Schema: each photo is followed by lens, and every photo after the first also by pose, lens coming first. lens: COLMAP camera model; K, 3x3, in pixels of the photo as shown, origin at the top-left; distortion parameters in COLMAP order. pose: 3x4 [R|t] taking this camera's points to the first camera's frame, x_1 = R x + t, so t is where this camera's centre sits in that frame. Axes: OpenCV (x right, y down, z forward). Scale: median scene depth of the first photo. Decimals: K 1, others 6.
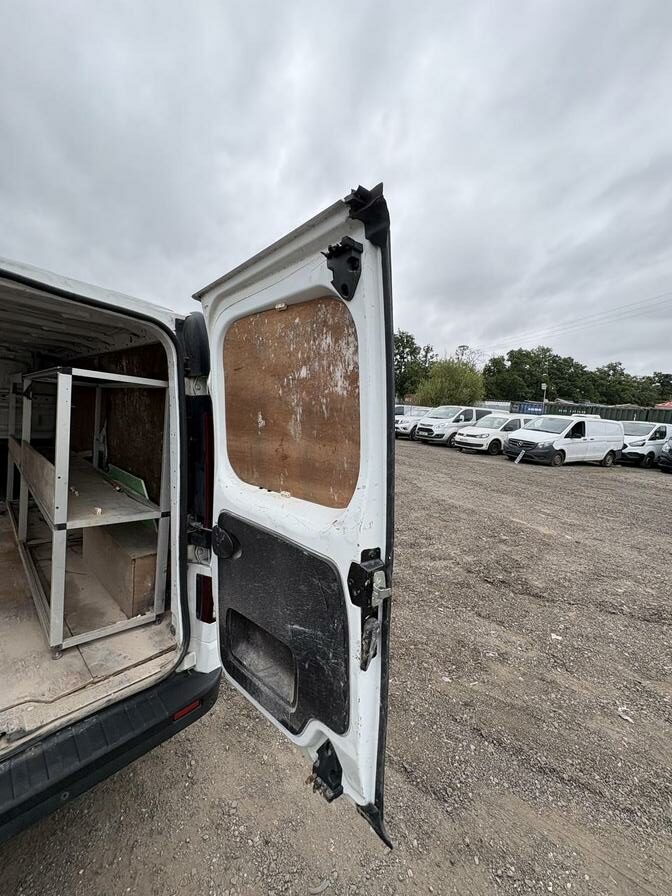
lens RADIAL K [[356.6, 0, 335.8], [0, 356.6, 449.5], [0, 0, 1]] dist [0.000553, 0.000056]
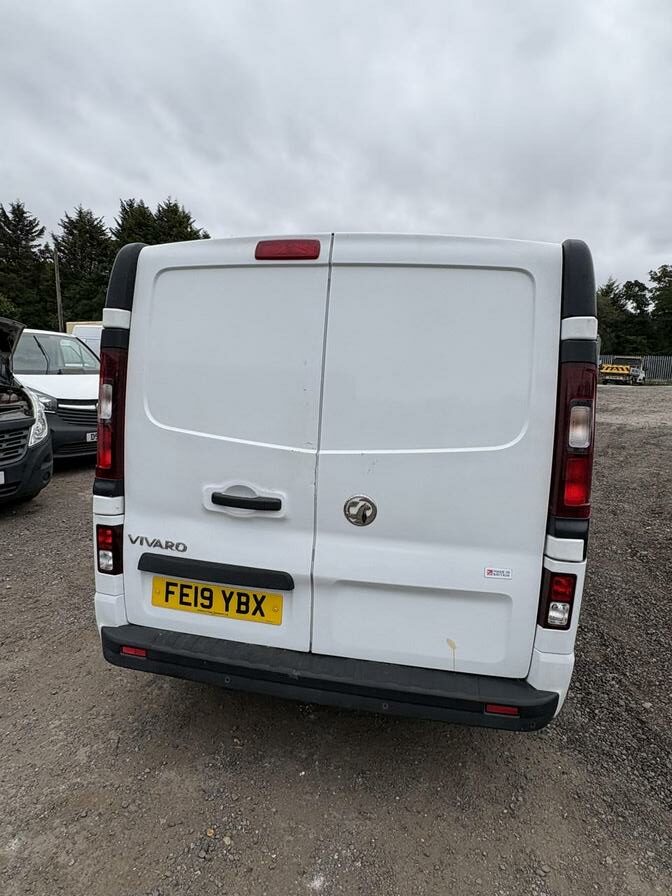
lens RADIAL K [[544.7, 0, 336.0], [0, 544.7, 448.0], [0, 0, 1]] dist [0.006125, 0.001592]
pose [[0.522557, 0.065935, -0.850051, 0.398843], [-0.086679, 0.995948, 0.023966, 0.094211], [0.848187, 0.061158, 0.526155, -0.059348]]
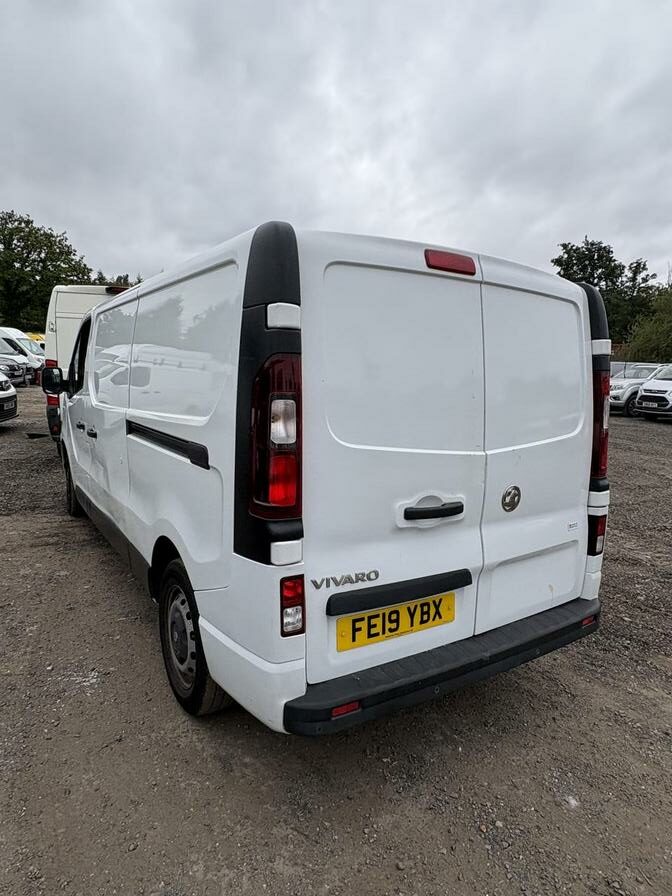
lens RADIAL K [[544.4, 0, 338.0], [0, 544.4, 451.6], [0, 0, 1]] dist [-0.000244, 0.000678]
pose [[0.971344, -0.009093, -0.237504, -0.708471], [0.014791, 0.999644, 0.022219, 0.097592], [0.237217, -0.025095, 0.971132, -0.854678]]
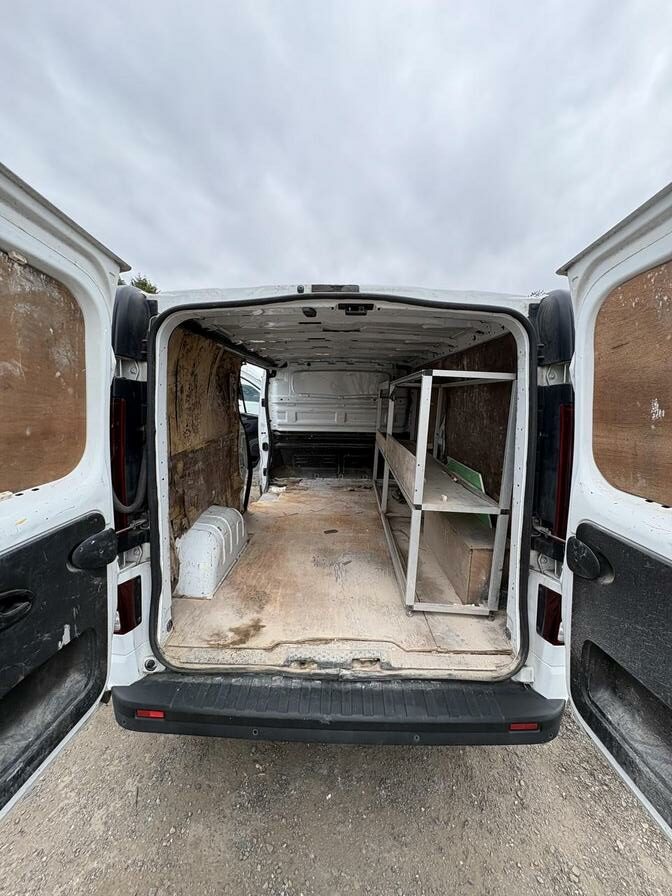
lens RADIAL K [[356.6, 0, 335.8], [0, 356.6, 449.5], [0, 0, 1]] dist [0.000553, 0.000056]
pose [[0.670976, 0.047787, -0.739938, -0.084492], [-0.040496, 0.998793, 0.027782, 0.005048], [0.740373, 0.011323, 0.672101, 0.007773]]
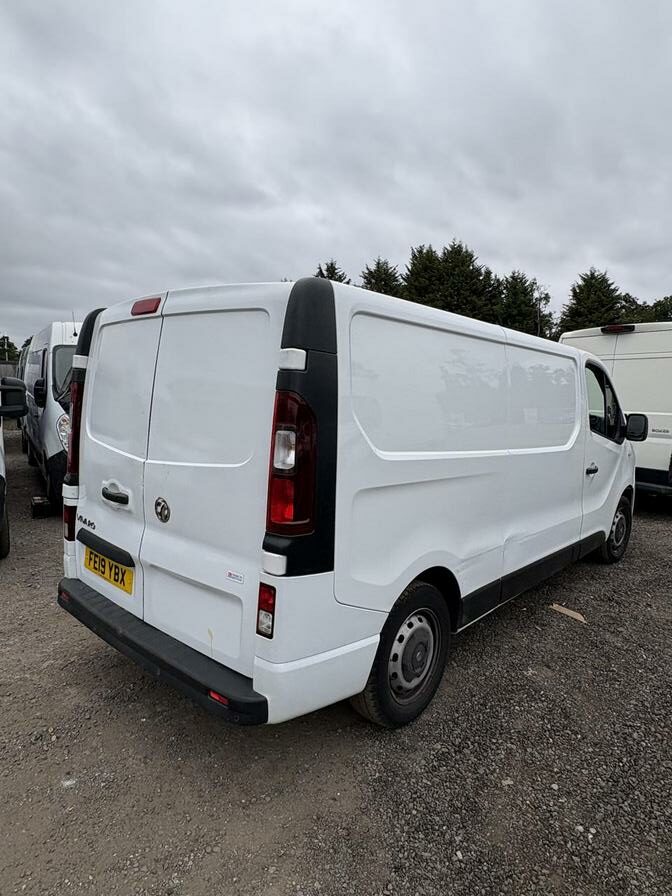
lens RADIAL K [[545.3, 0, 339.4], [0, 545.3, 451.7], [0, 0, 1]] dist [-0.001596, 0.000965]
pose [[0.037216, 0.036399, -0.998644, 0.930701], [-0.140906, 0.989543, 0.030816, -0.018281], [0.989323, 0.139569, 0.041956, 1.046168]]
